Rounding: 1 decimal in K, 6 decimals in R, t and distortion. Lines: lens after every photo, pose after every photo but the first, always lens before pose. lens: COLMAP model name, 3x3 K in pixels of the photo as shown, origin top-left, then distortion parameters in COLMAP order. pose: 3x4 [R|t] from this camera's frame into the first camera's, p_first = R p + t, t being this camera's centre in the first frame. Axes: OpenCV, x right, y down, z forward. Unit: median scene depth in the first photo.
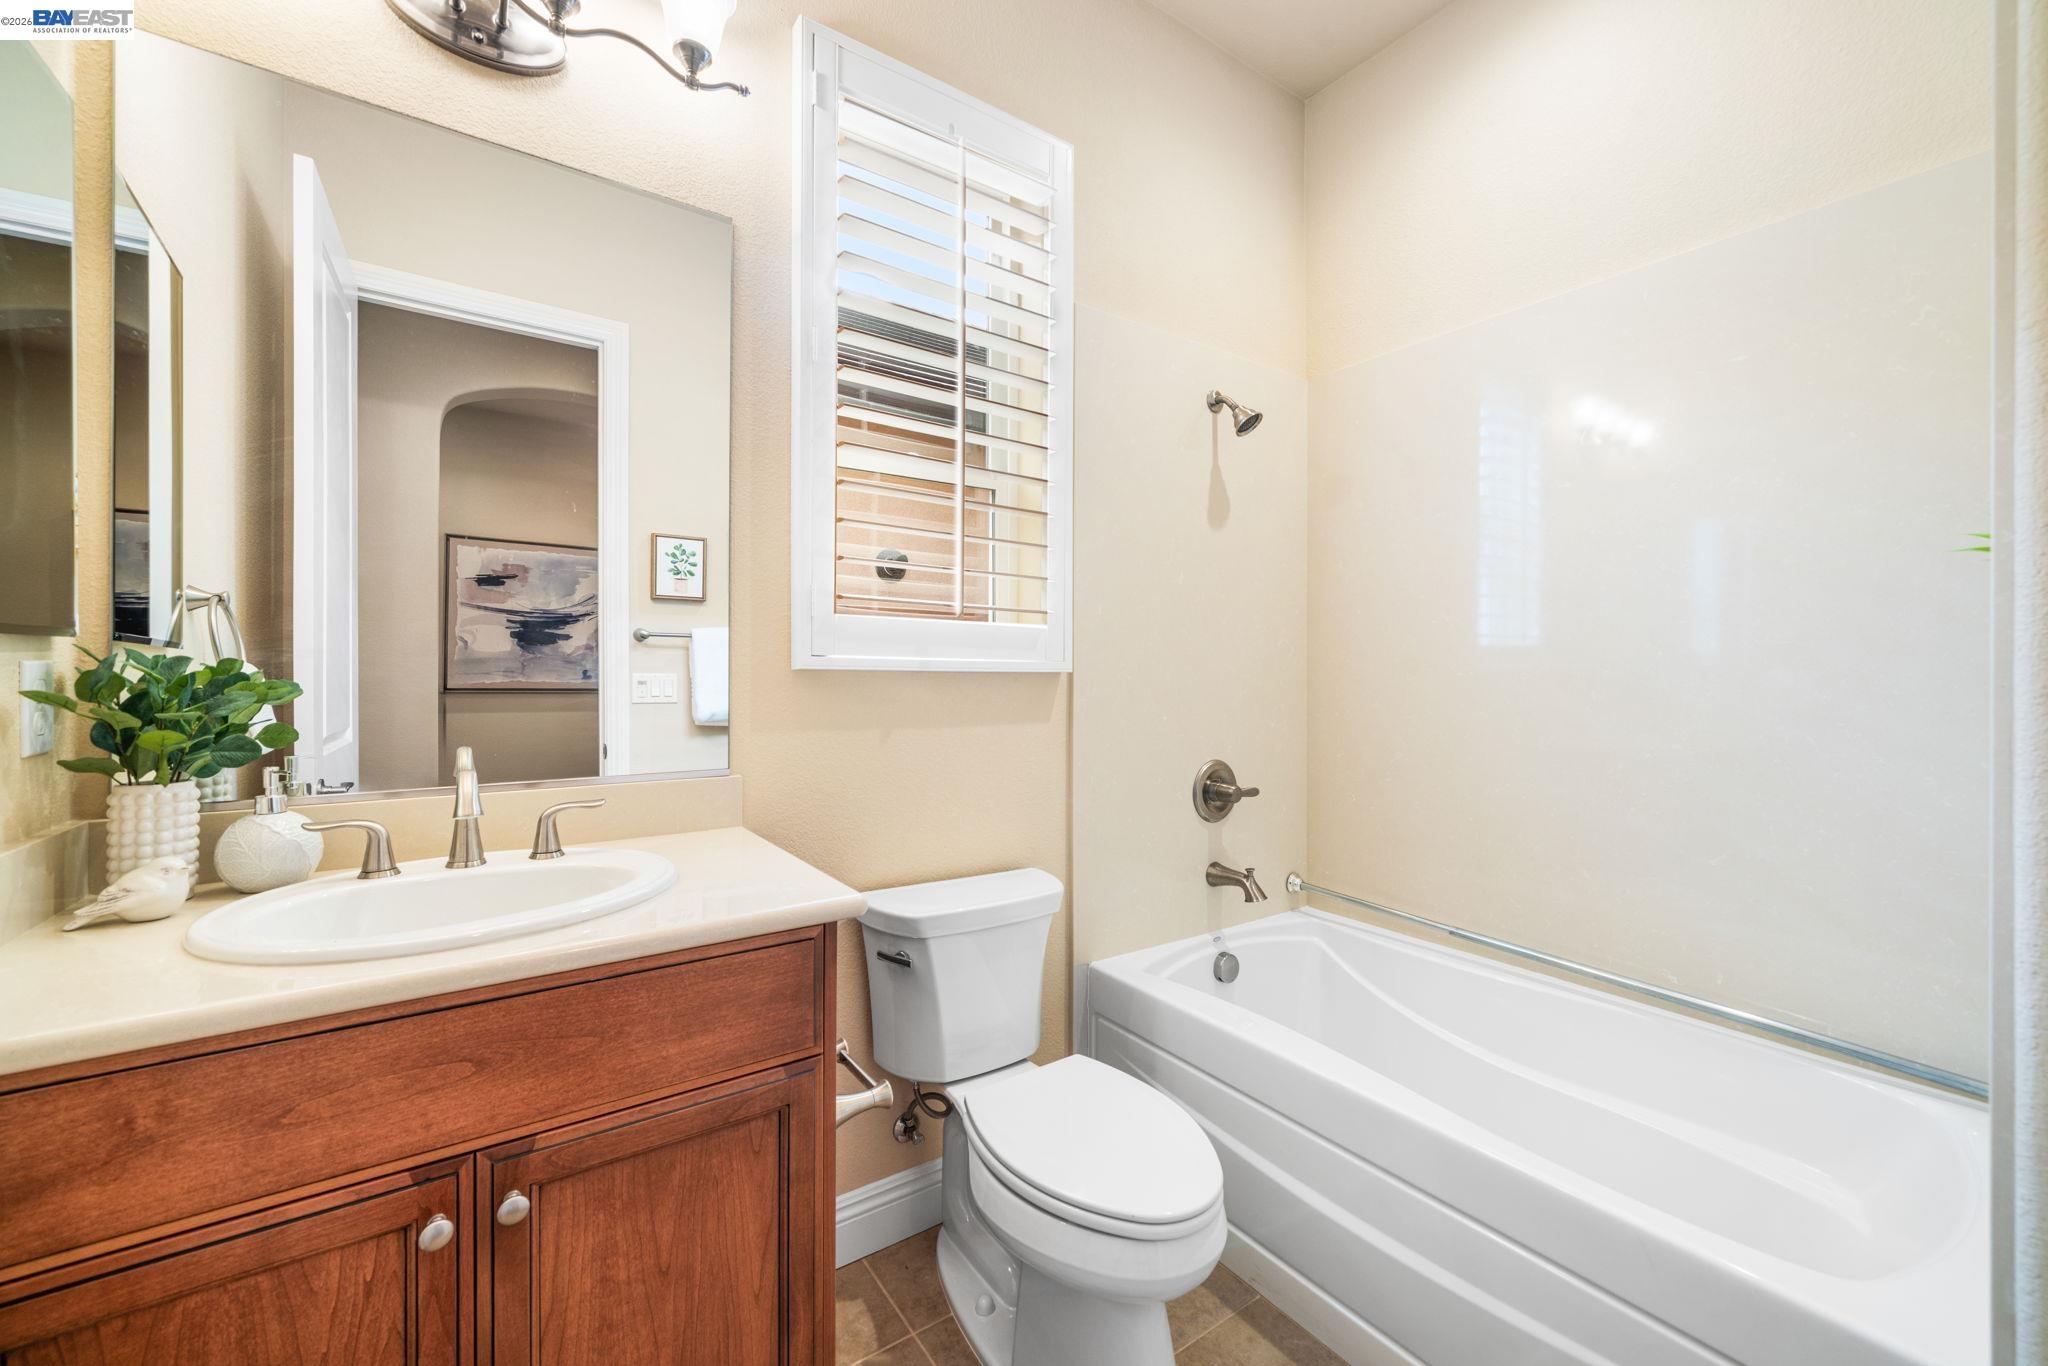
lens RADIAL K [[795.3, 0, 1024.0], [0, 795.3, 683.0], [0, 0, 1]] dist [-0.000813, -0.000087]
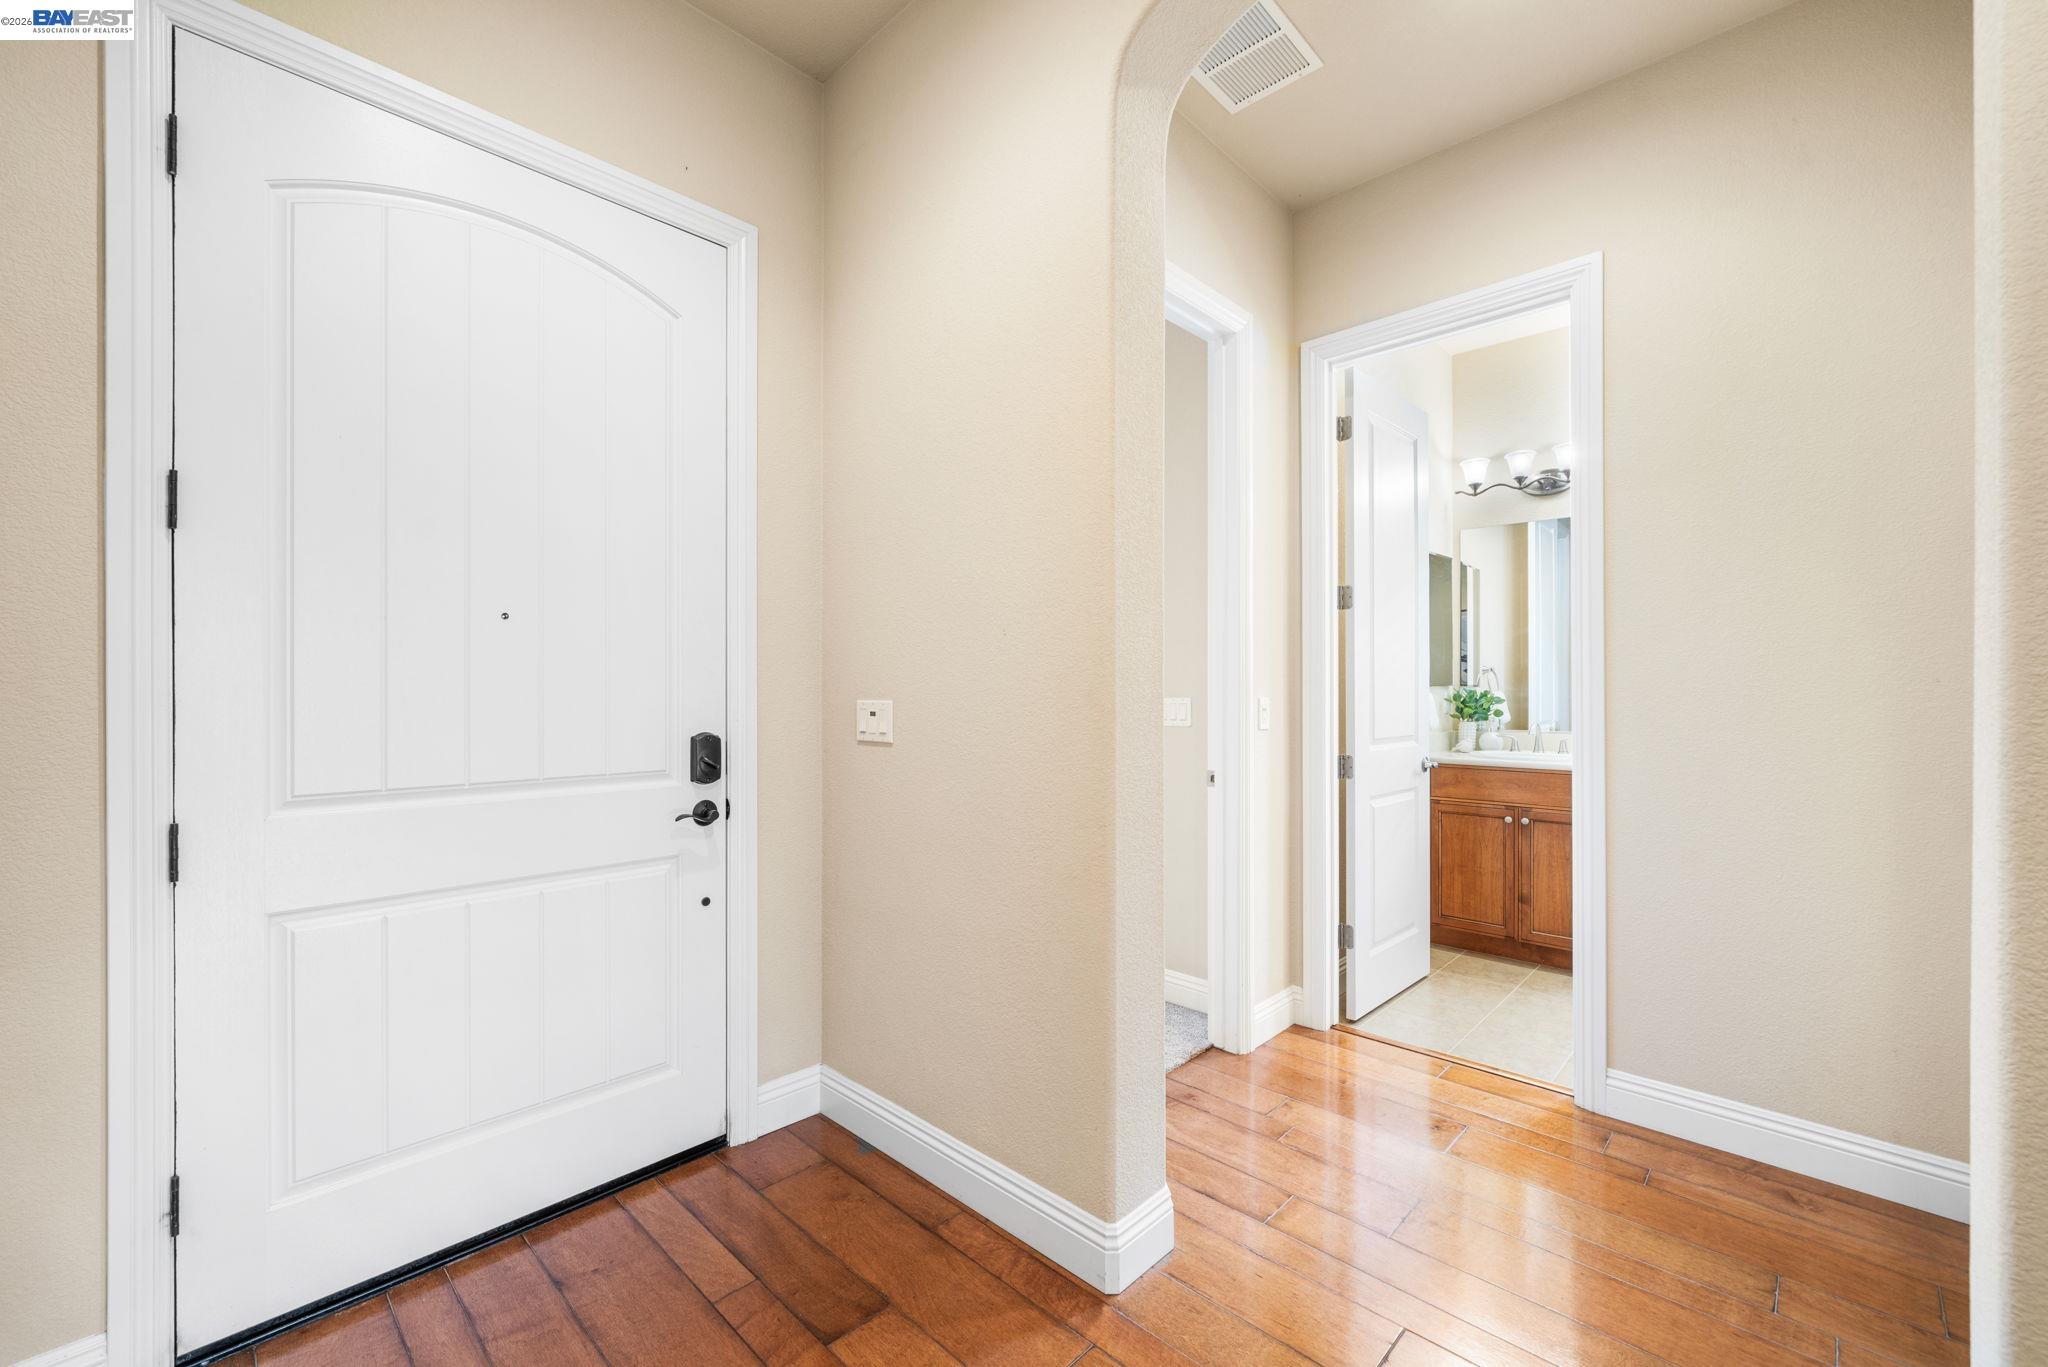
lens RADIAL K [[844.2, 0, 1015.9], [0, 844.2, 694.6], [0, 0, 1]] dist [0.000862, -0.000067]
pose [[0.192335, -0.010718, -0.981271, 2.885234], [-0.010475, 0.999861, -0.012974, 0.073422], [0.981273, 0.012774, 0.192196, -2.239382]]
